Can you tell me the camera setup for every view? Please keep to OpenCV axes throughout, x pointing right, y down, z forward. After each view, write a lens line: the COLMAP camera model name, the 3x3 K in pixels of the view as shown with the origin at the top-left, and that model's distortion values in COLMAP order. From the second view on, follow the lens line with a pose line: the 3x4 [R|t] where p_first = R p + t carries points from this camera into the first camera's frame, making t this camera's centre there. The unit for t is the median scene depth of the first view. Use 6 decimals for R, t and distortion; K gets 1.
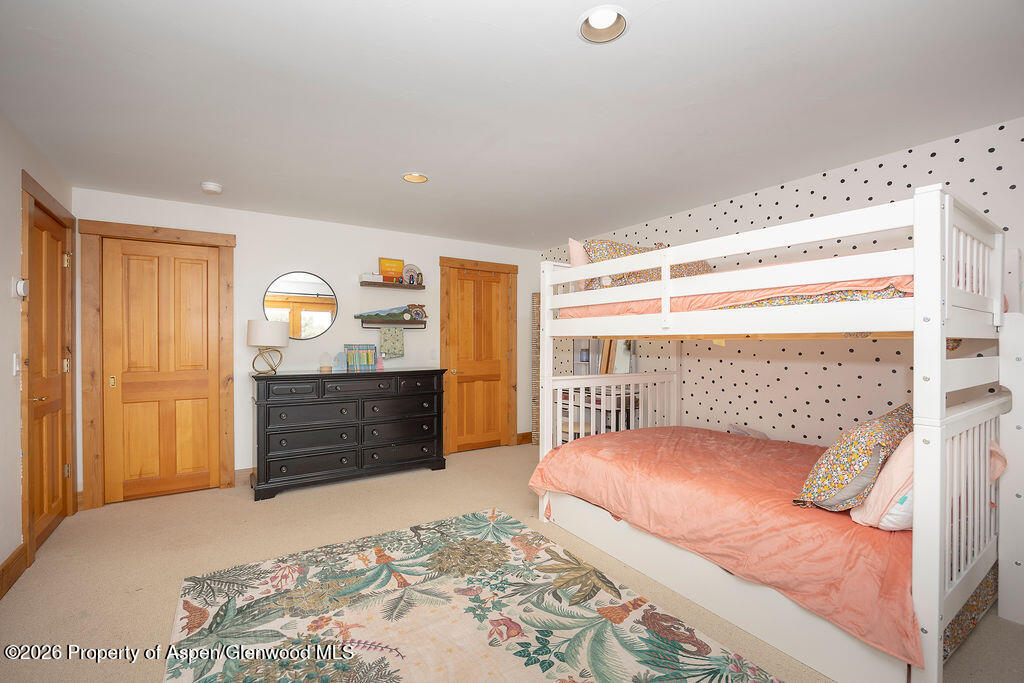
lens RADIAL K [[445.6, 0, 517.4], [0, 445.6, 344.3], [0, 0, 1]] dist [-0.003447, -0.000063]
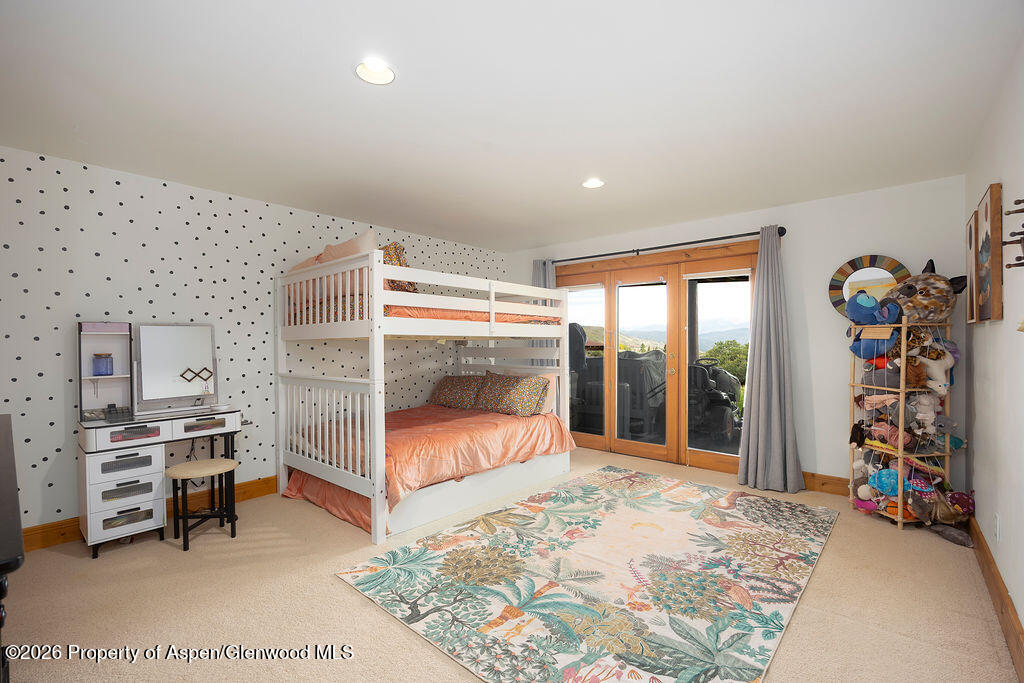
lens RADIAL K [[445.6, 0, 517.4], [0, 445.6, 344.3], [0, 0, 1]] dist [-0.003447, -0.000063]
pose [[-0.265816, 0.005565, 0.964008, -1.185874], [0.008567, 0.999957, -0.003410, 0.011366], [-0.963986, 0.007352, -0.265853, 1.331800]]
